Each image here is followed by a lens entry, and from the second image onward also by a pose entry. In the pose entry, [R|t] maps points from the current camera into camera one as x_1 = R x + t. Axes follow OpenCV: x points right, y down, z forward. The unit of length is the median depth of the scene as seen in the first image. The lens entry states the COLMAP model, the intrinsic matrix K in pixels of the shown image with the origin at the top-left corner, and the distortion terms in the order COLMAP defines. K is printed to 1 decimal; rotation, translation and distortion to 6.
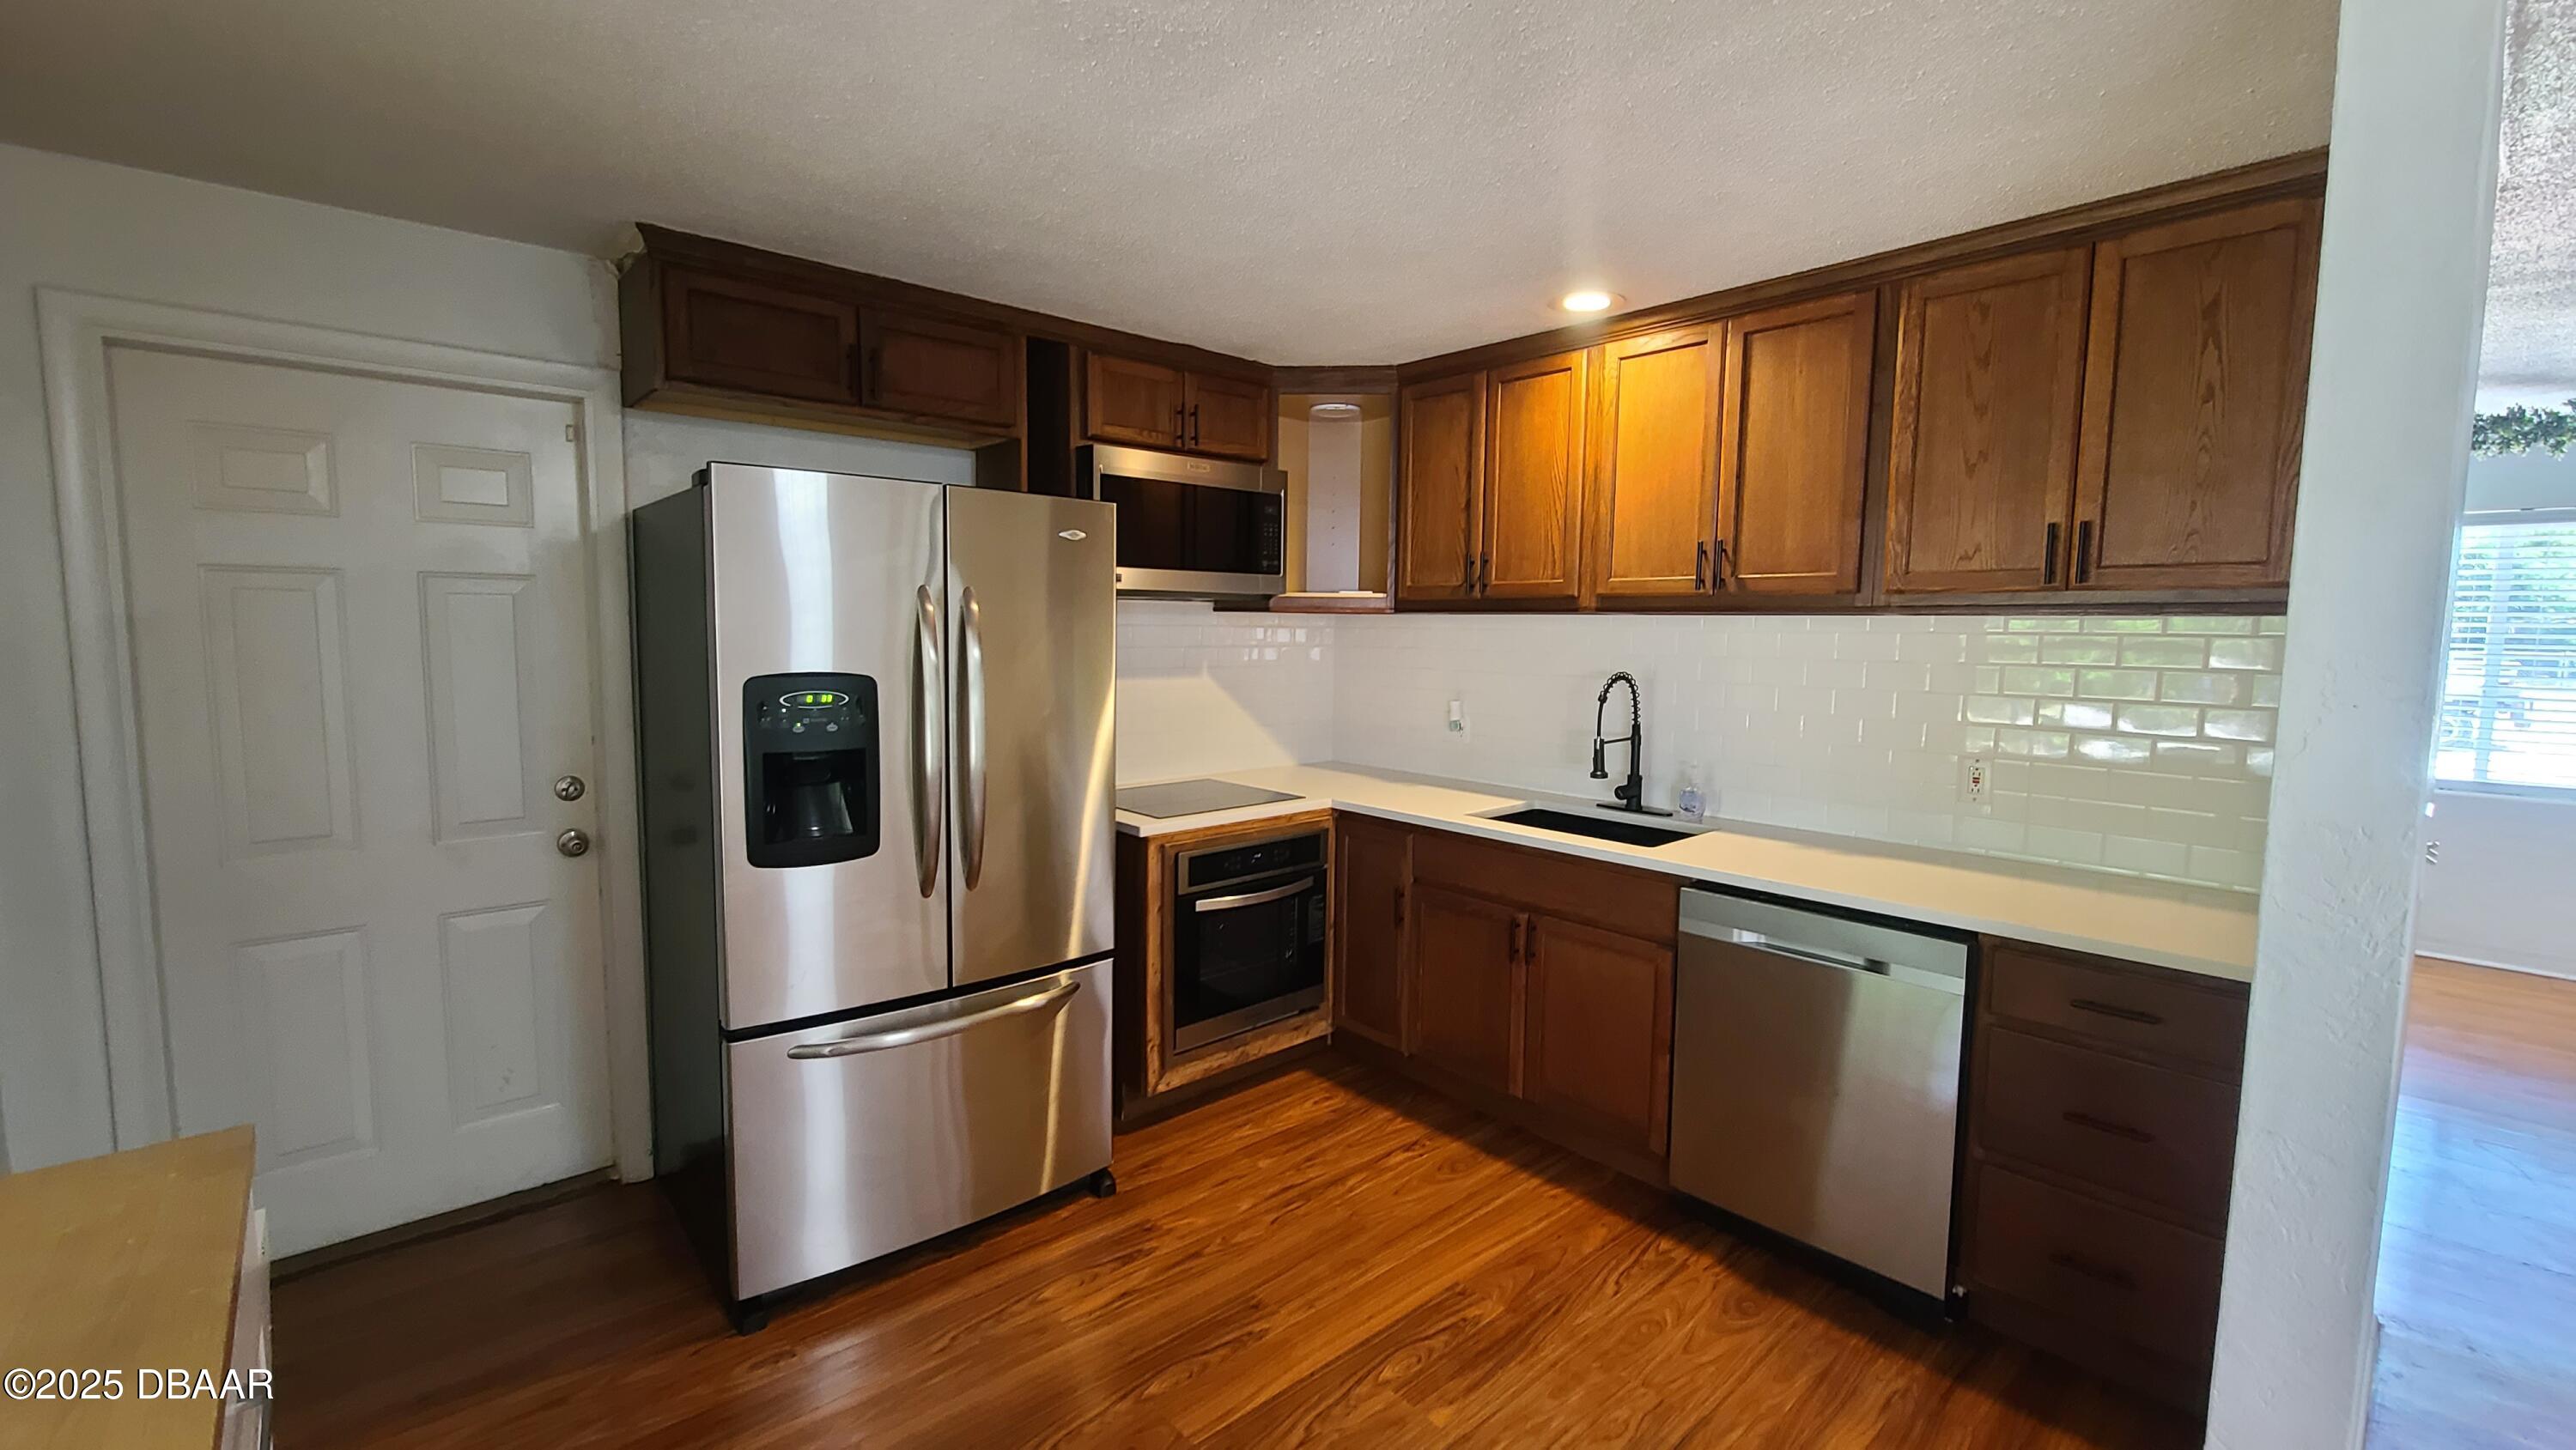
lens RADIAL K [[1057.7, 0, 1284.2], [0, 1057.7, 723.3], [0, 0, 1]] dist [0.001978, 0.000061]
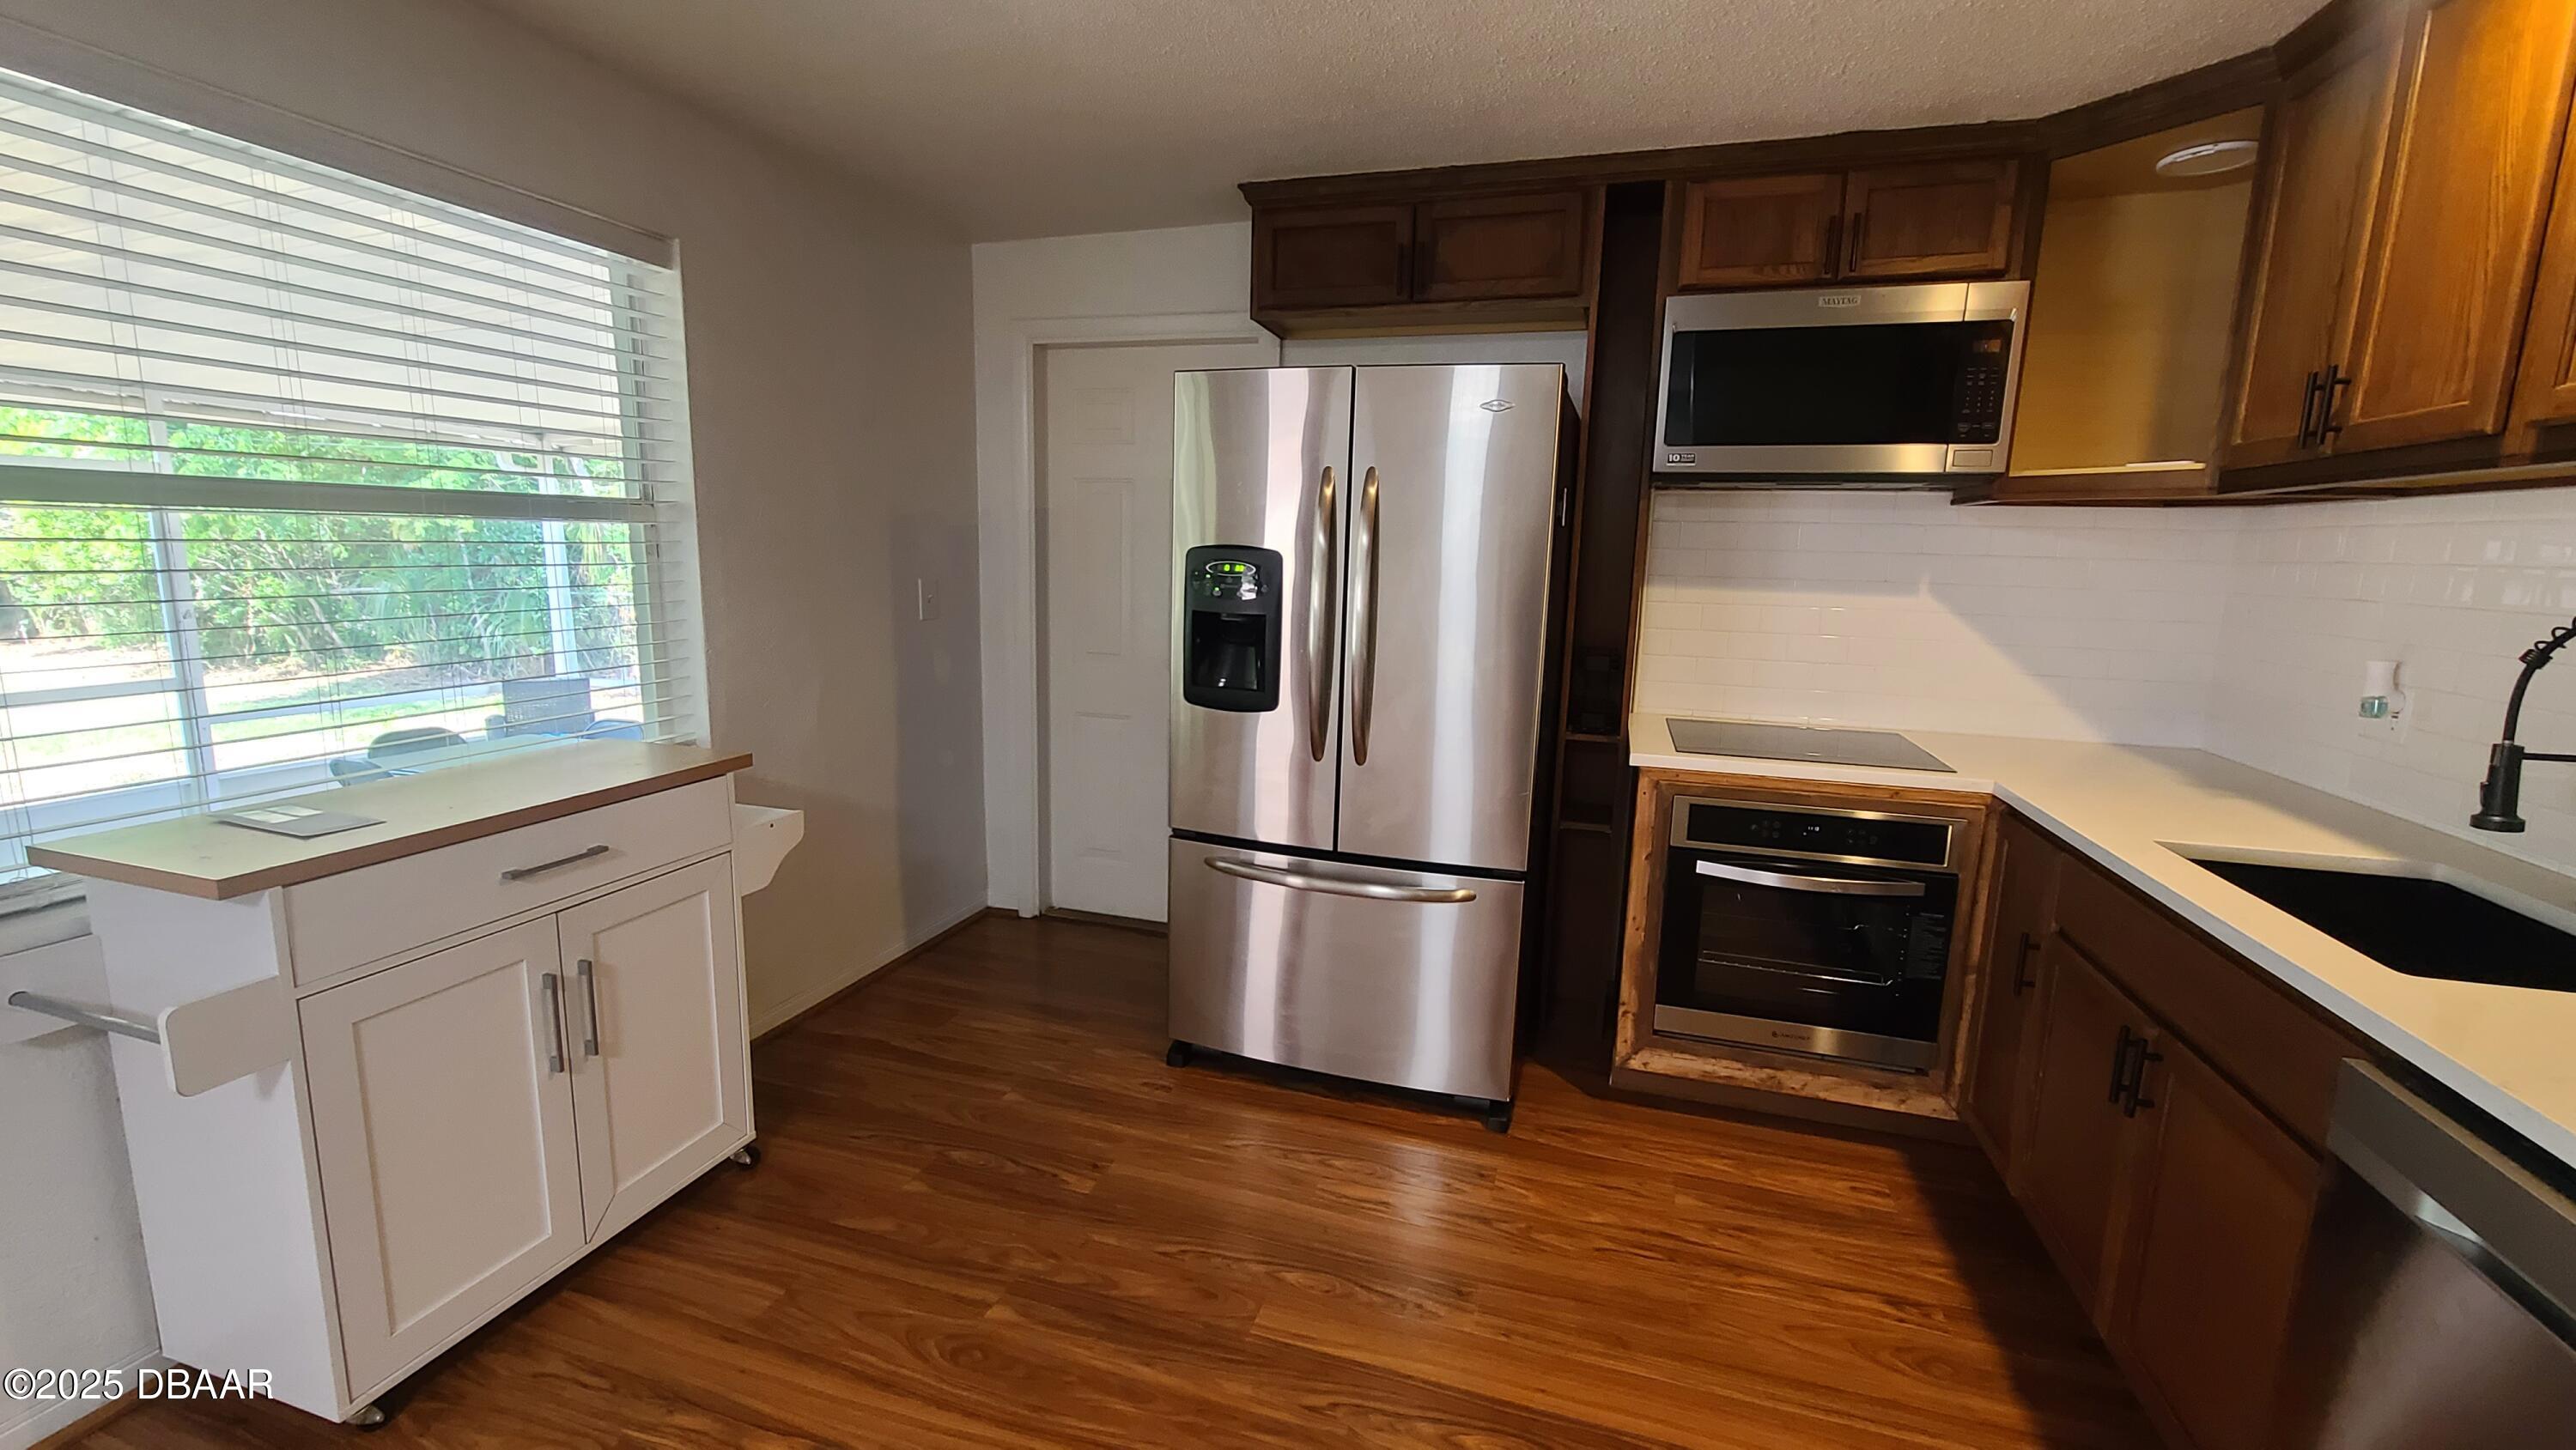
lens RADIAL K [[1057.7, 0, 1284.2], [0, 1057.7, 723.3], [0, 0, 1]] dist [0.001978, 0.000061]
pose [[0.512037, 0.147174, -0.846261, 0.427306], [-0.100648, 0.988705, 0.111048, 0.007692], [0.853046, 0.028314, 0.521067, 0.315720]]
